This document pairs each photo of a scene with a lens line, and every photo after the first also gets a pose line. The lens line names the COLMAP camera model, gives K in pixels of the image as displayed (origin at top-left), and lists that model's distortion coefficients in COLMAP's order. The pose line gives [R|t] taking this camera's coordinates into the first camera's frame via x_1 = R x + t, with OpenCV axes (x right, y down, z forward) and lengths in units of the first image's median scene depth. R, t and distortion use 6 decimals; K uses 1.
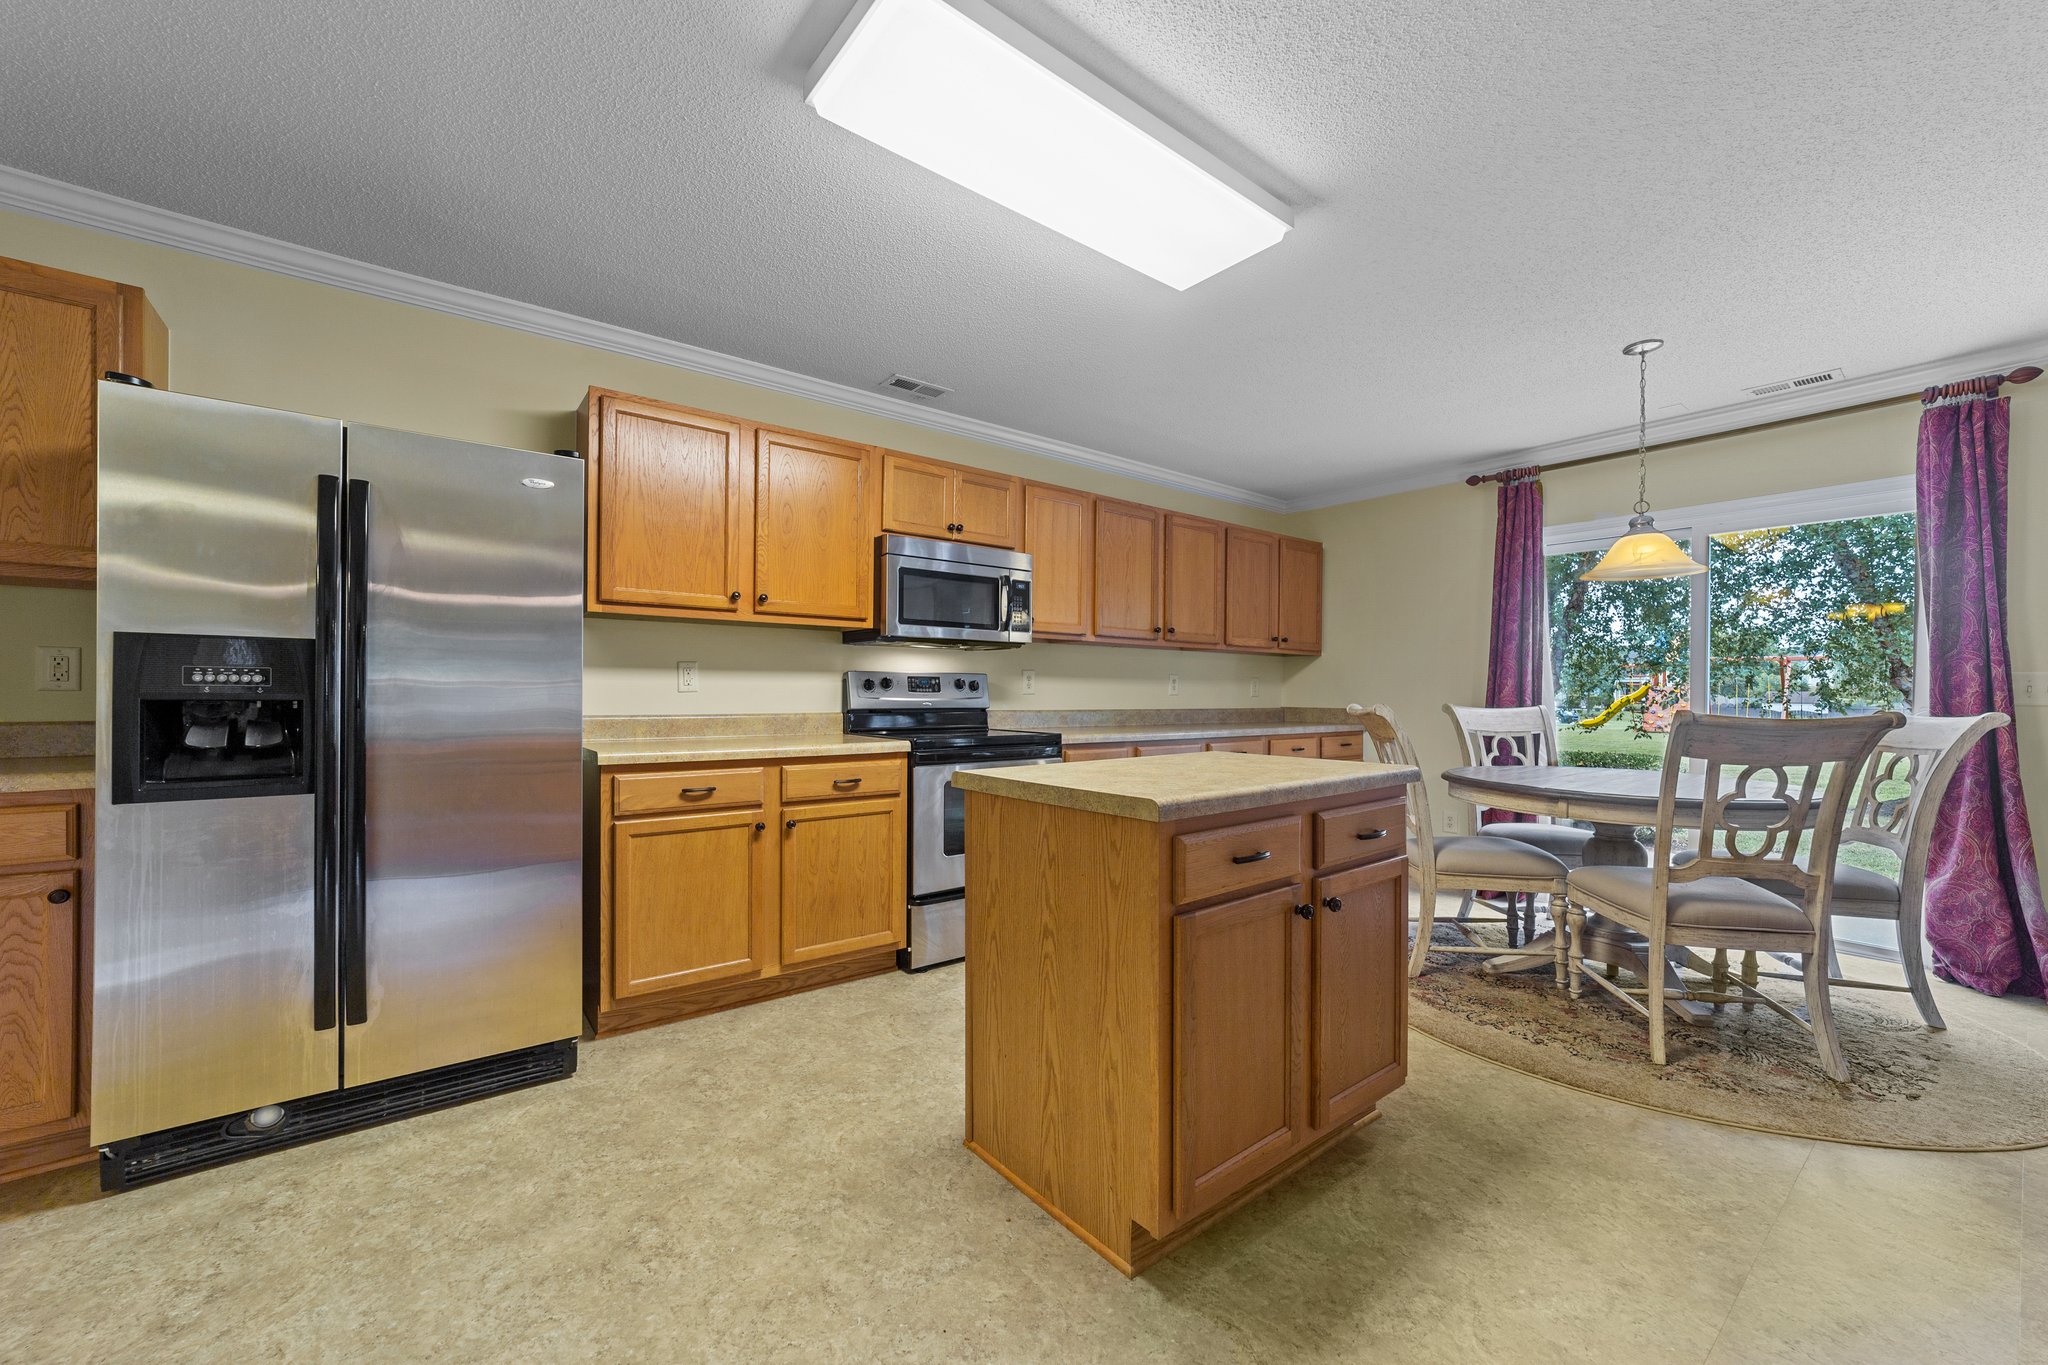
lens RADIAL K [[805.6, 0, 1024.0], [0, 805.6, 682.5], [0, 0, 1]] dist [-0.002262, 0.002706]
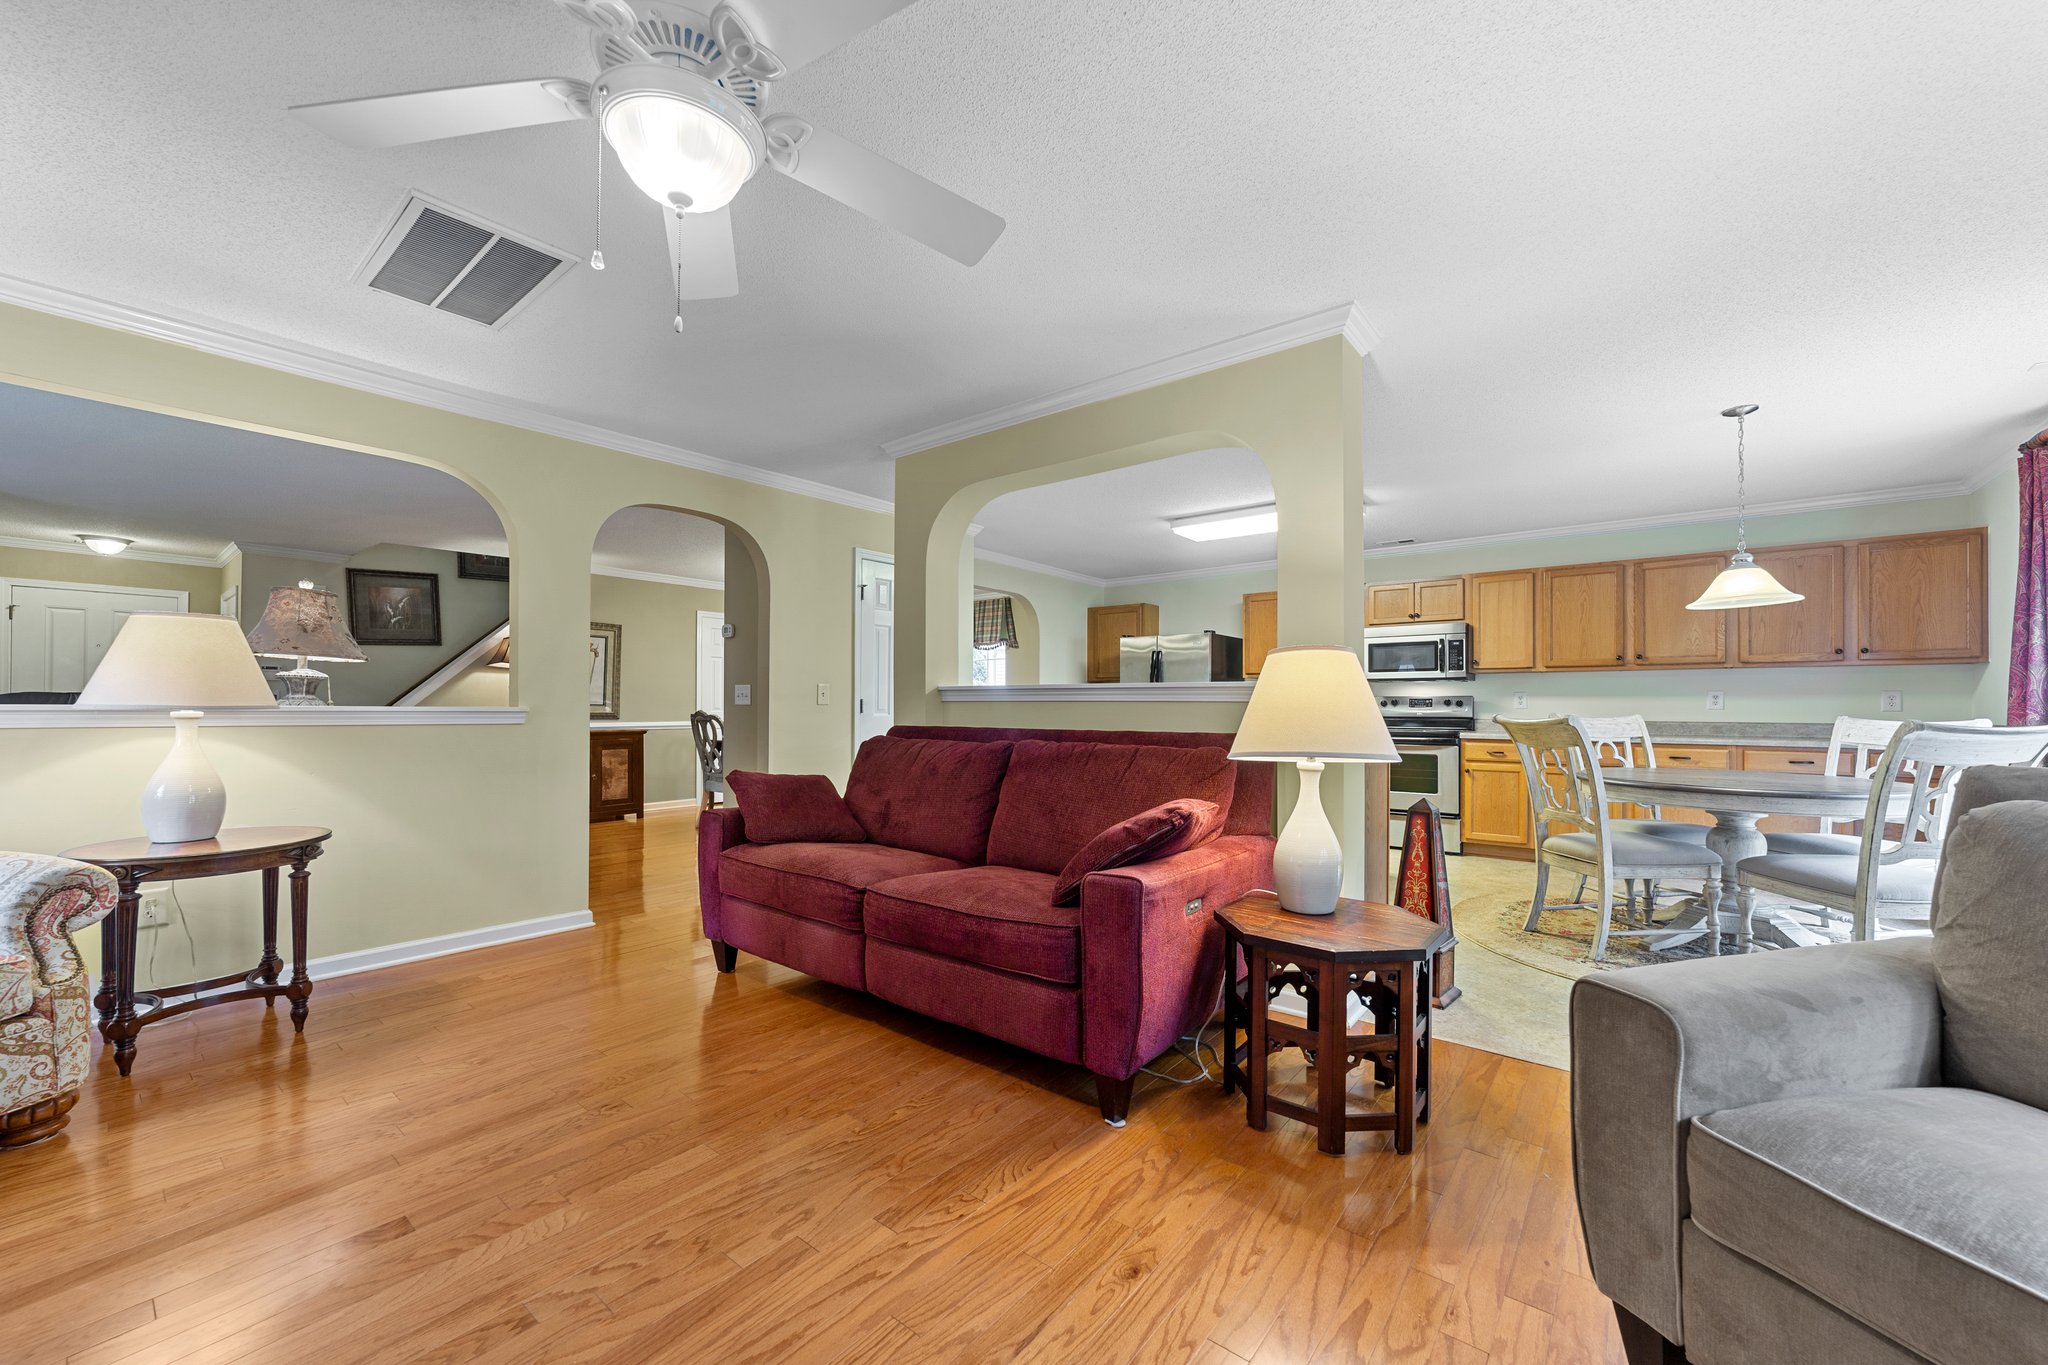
lens RADIAL K [[782.5, 0, 1029.2], [0, 782.5, 693.5], [0, 0, 1]] dist [-0.007990, 0.000218]
pose [[0.217845, -0.019060, -0.975797, 1.533669], [0.013426, 0.999773, -0.016531, -0.001784], [0.975891, -0.009500, 0.218051, -0.231590]]
